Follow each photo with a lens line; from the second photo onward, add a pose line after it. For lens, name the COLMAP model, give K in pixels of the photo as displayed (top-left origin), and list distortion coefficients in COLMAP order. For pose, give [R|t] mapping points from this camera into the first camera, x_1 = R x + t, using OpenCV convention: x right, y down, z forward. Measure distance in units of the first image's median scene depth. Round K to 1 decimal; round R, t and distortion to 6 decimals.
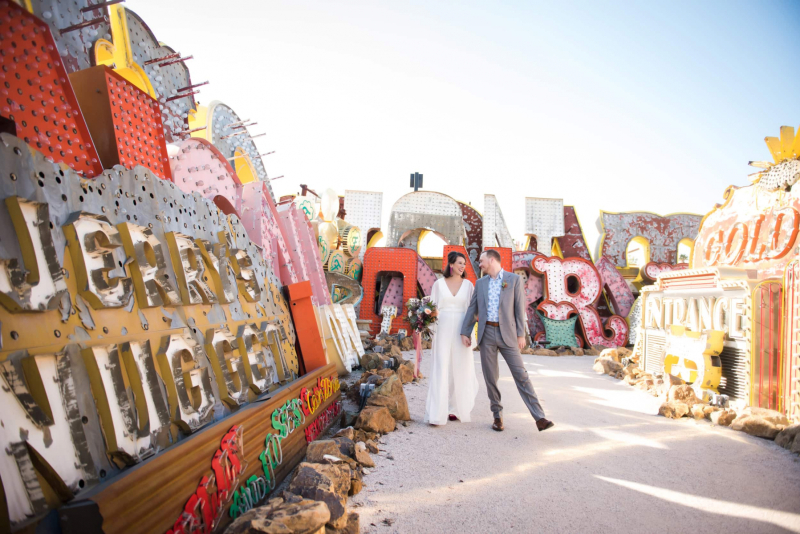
lens RADIAL K [[519.3, 0, 400.0], [0, 519.3, 267.0], [0, 0, 1]] dist [-0.044172, 0.004309]
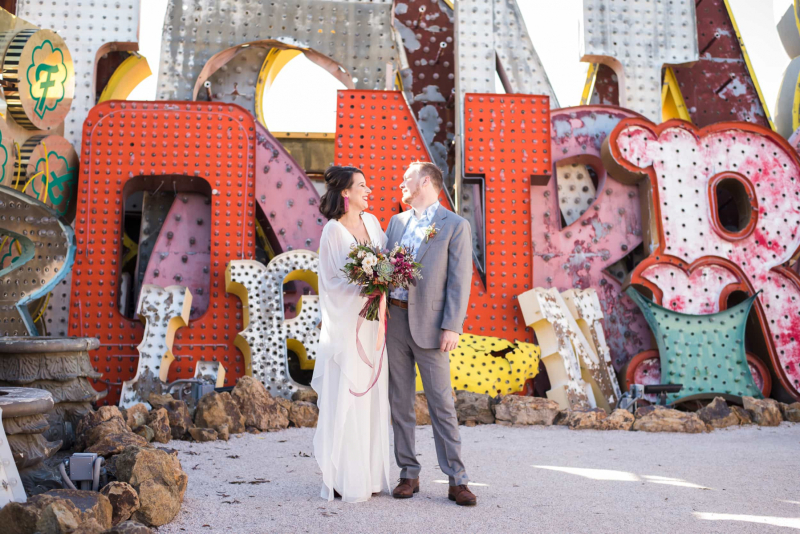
lens RADIAL K [[1189.7, 0, 400.0], [0, 1189.7, 267.0], [0, 0, 1]] dist [-0.104256, -0.019344]
pose [[0.991151, -0.030337, 0.129228, 0.025677], [0.021537, 0.997387, 0.068957, 0.016642], [-0.130983, -0.065563, 0.989214, 0.275166]]
